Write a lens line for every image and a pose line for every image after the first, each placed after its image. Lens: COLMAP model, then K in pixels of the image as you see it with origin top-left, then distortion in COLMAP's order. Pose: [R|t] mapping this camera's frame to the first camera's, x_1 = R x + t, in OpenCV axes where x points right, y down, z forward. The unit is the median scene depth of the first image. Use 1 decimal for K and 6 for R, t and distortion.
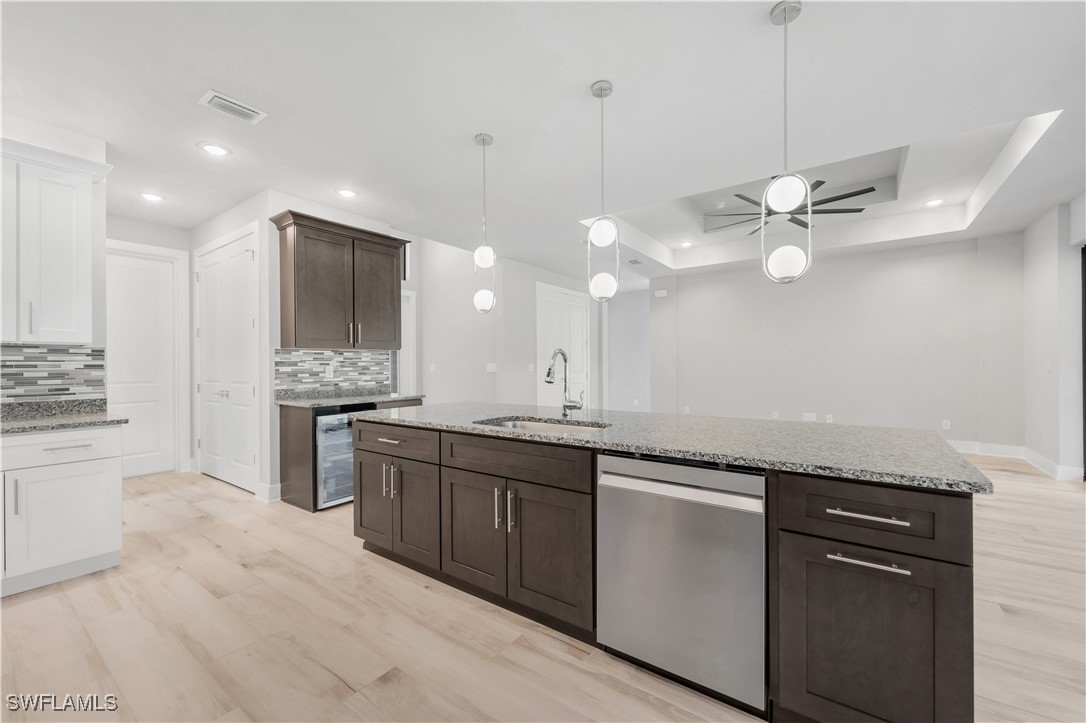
lens RADIAL K [[434.9, 0, 540.7], [0, 434.9, 361.5], [0, 0, 1]] dist [-0.000055, 0.000012]
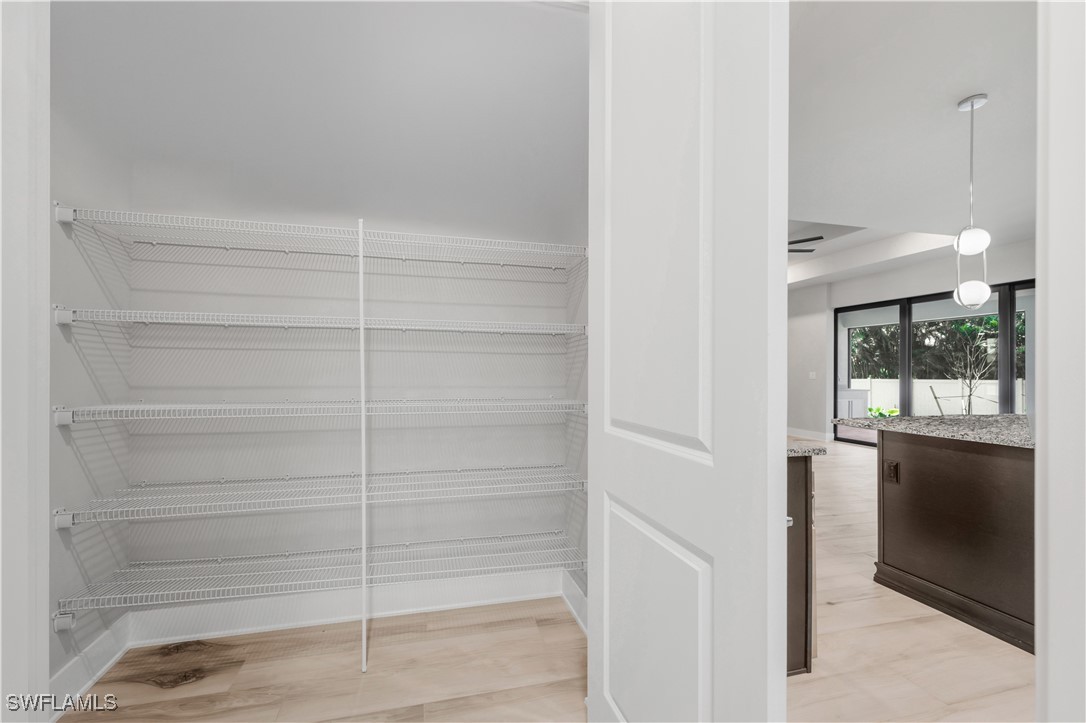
lens RADIAL K [[437.3, 0, 536.9], [0, 437.3, 371.9], [0, 0, 1]] dist [-0.000146, 0.000030]
pose [[0.654865, 0.011222, 0.755663, -1.328672], [-0.013769, 0.999901, -0.002917, 0.020794], [-0.755621, -0.008494, 0.654955, 1.099141]]
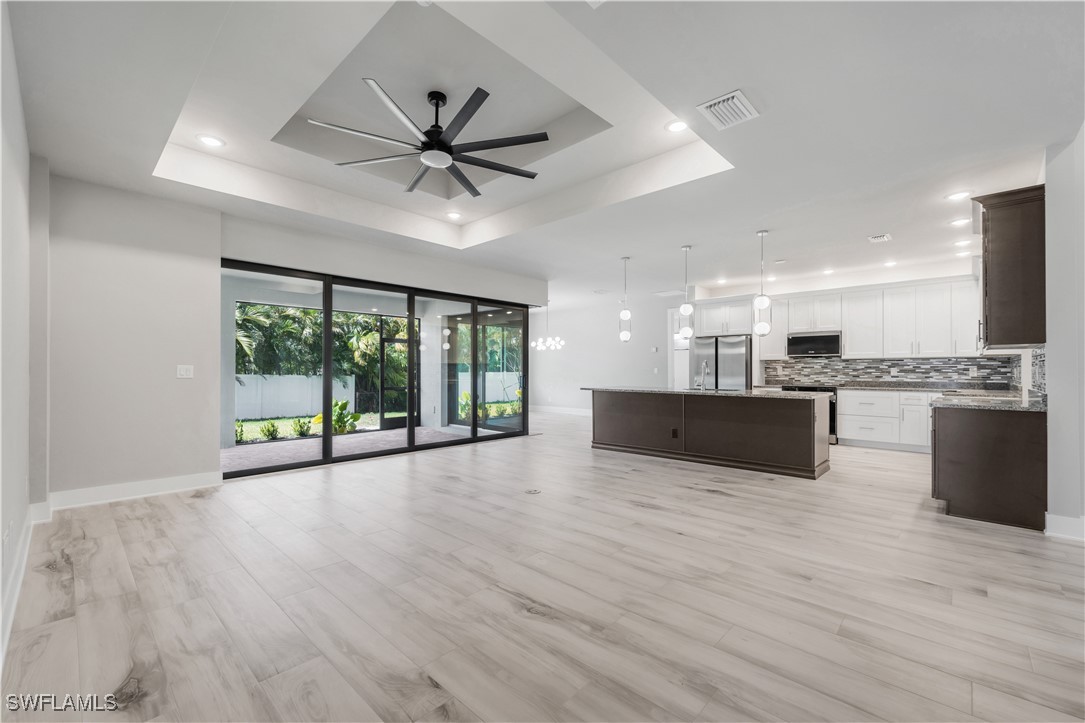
lens RADIAL K [[450.3, 0, 546.9], [0, 450.3, 362.8], [0, 0, 1]] dist [0.000196, -0.000069]
pose [[-0.992520, 0.007321, 0.121859, 0.503916], [0.004717, 0.999755, -0.021646, 0.028501], [-0.121988, -0.020910, -0.992311, 2.917393]]
